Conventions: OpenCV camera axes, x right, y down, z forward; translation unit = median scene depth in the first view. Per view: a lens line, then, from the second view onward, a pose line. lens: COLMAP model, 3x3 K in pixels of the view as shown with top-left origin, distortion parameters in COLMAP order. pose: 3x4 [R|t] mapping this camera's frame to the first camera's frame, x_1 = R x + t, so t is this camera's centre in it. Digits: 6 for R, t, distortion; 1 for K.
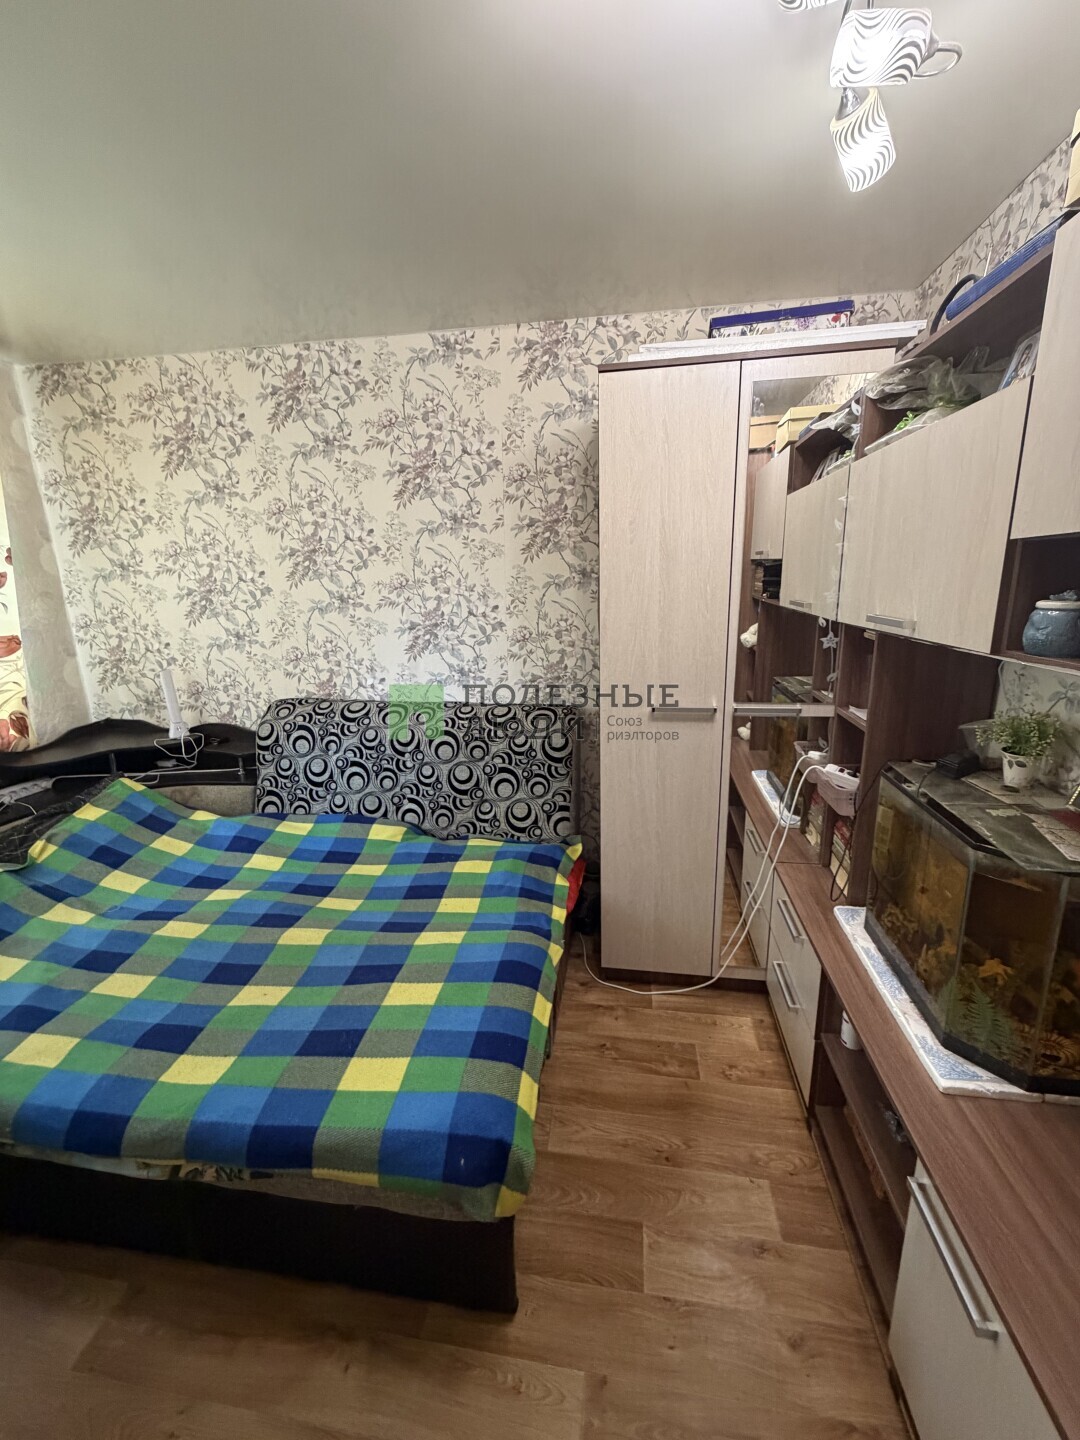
lens RADIAL K [[574.4, 0, 537.9], [0, 574.4, 715.6], [0, 0, 1]] dist [0.001029, -0.000415]
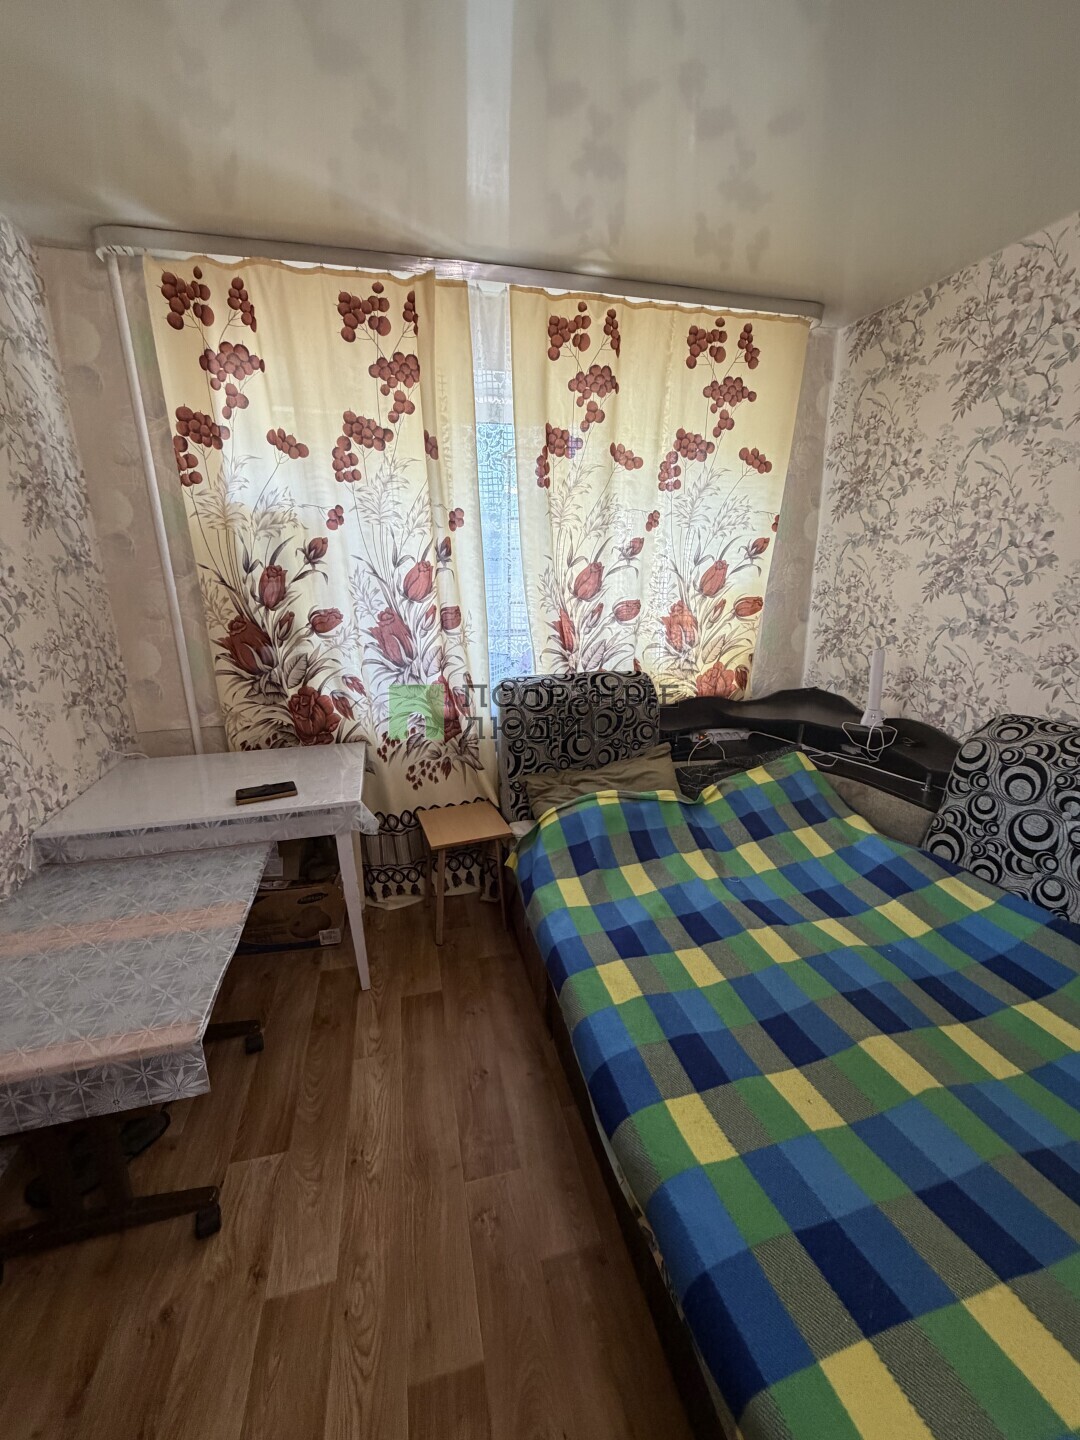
lens RADIAL K [[574.4, 0, 540.7], [0, 574.4, 716.2], [0, 0, 1]] dist [0.001029, -0.000415]
pose [[0.384760, 0.257483, -0.886376, -0.044751], [-0.211923, 0.959292, 0.186673, -0.037204], [0.898359, 0.116019, 0.423664, 0.184481]]
